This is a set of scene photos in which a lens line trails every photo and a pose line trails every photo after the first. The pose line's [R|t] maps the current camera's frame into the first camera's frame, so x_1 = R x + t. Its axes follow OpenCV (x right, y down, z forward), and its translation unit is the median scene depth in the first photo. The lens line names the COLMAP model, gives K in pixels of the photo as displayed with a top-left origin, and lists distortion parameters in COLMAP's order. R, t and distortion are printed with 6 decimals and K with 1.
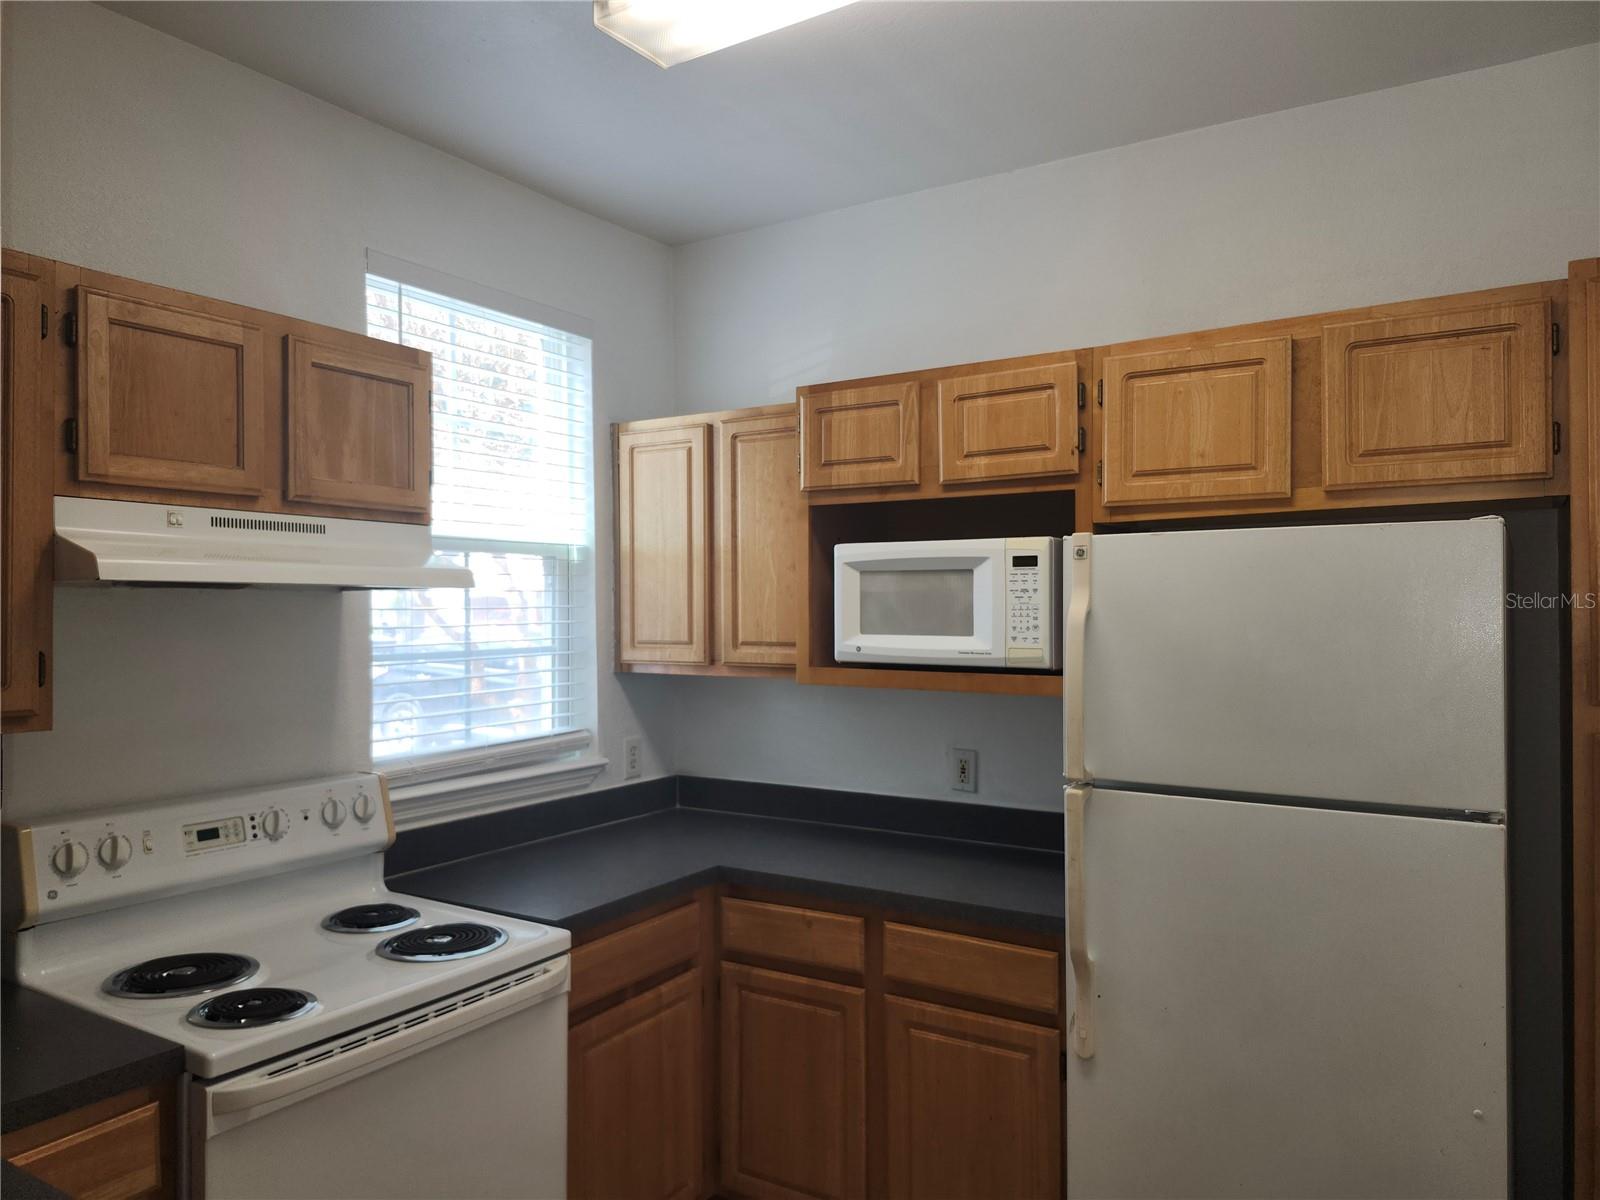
lens RADIAL K [[1082.1, 0, 797.8], [0, 1082.1, 601.2], [0, 0, 1]] dist [0.048805, -0.089224]
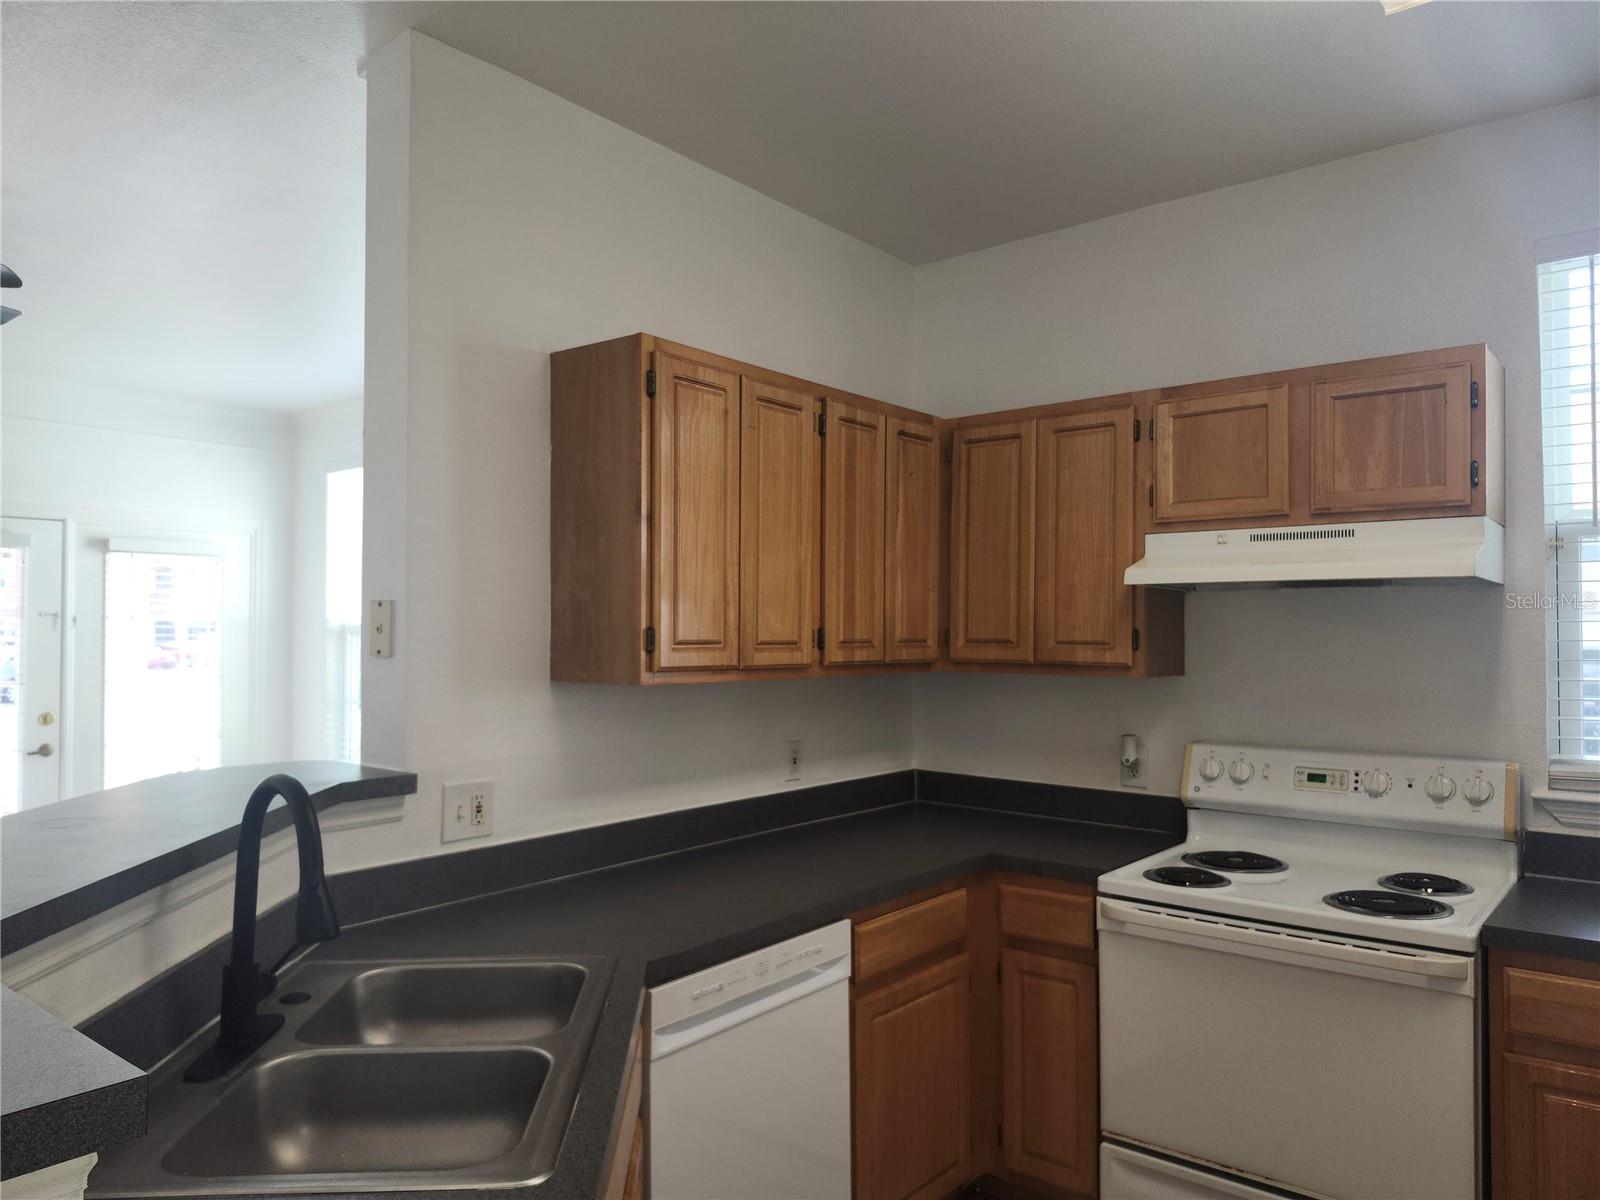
lens RADIAL K [[1107.5, 0, 799.7], [0, 1107.5, 606.5], [0, 0, 1]] dist [0.093059, -0.098946]
pose [[-0.105478, -0.021376, -0.994192, 0.844427], [0.005236, 0.999743, -0.022051, 0.037680], [0.994408, -0.007532, -0.105339, 0.531390]]
